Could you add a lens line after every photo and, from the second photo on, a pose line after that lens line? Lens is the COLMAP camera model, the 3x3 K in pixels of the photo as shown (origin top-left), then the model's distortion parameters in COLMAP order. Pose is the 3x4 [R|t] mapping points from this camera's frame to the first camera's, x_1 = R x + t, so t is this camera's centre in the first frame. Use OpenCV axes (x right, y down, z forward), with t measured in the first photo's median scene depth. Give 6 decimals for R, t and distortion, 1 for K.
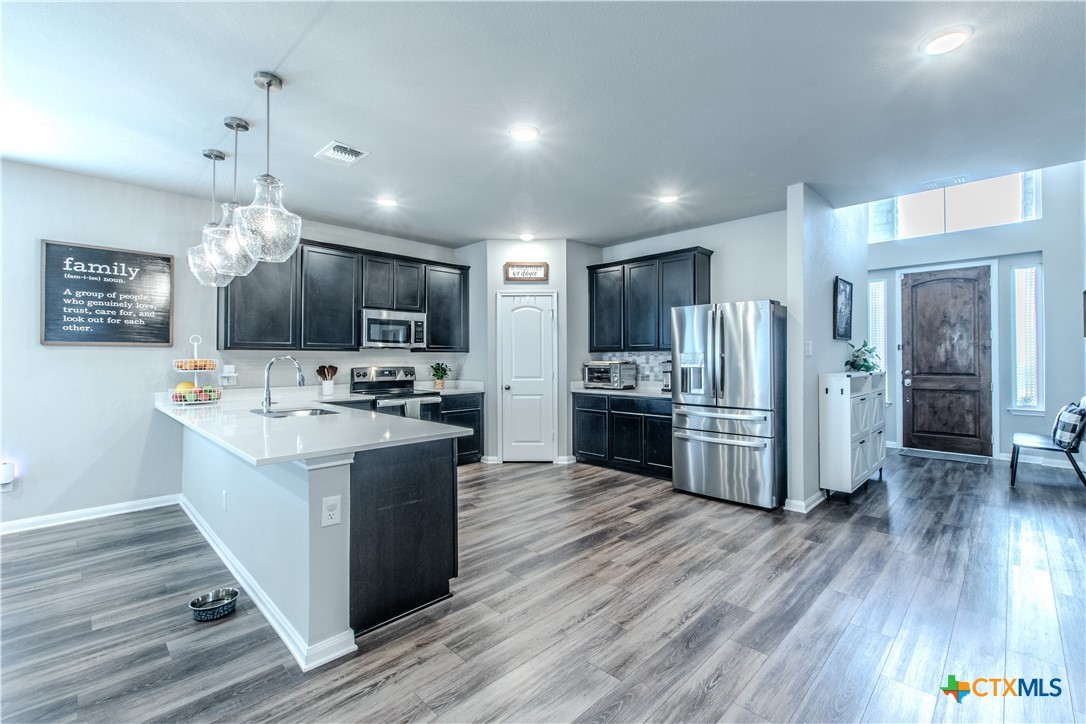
lens RADIAL K [[473.5, 0, 545.5], [0, 473.5, 358.0], [0, 0, 1]] dist [0.008274, 0.000235]
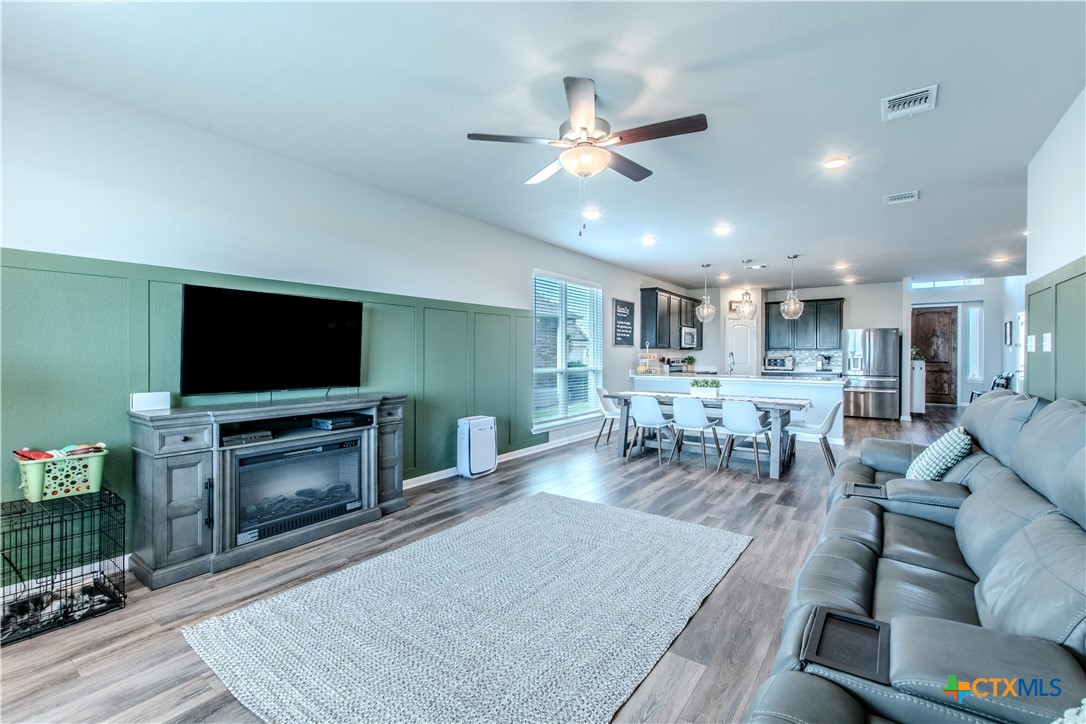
lens RADIAL K [[473.5, 0, 545.5], [0, 473.5, 358.0], [0, 0, 1]] dist [0.008274, 0.000235]
pose [[0.988522, 0.002405, 0.151060, -1.025446], [-0.004410, 0.999907, 0.012936, -0.000956], [-0.151015, -0.013453, 0.988440, -0.668676]]
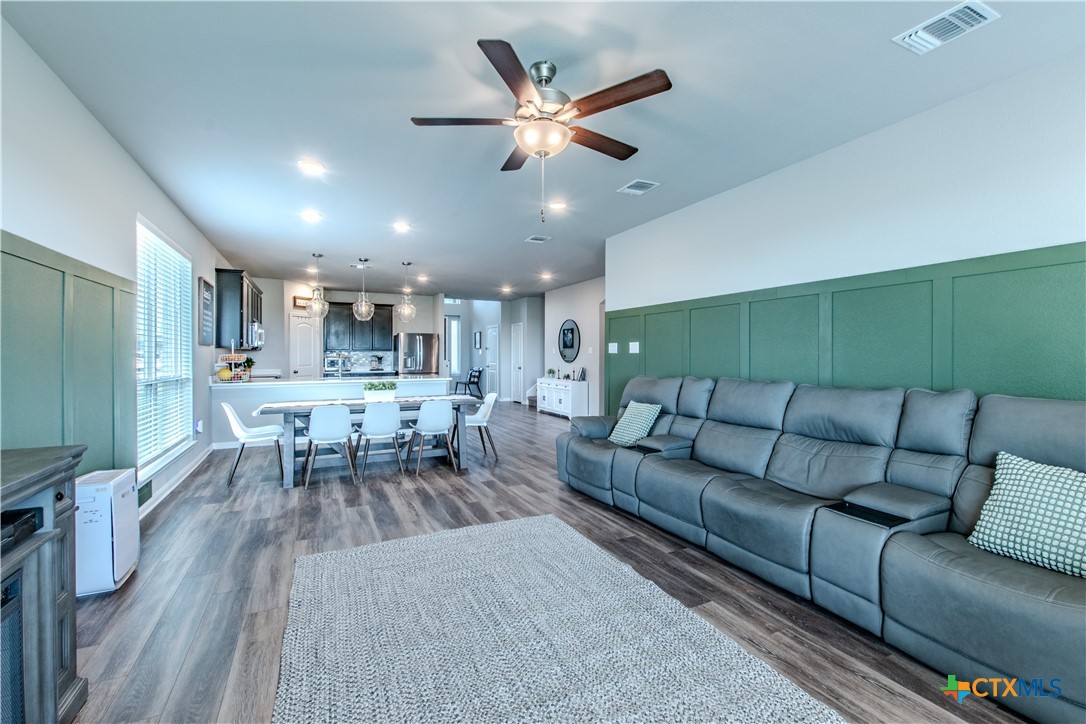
lens RADIAL K [[473.5, 0, 545.5], [0, 473.5, 358.0], [0, 0, 1]] dist [0.008274, 0.000235]
pose [[0.322954, -0.003833, 0.946407, -1.318123], [-0.004227, 0.999976, 0.005493, 0.001934], [-0.946405, -0.005774, 0.322930, -0.342185]]
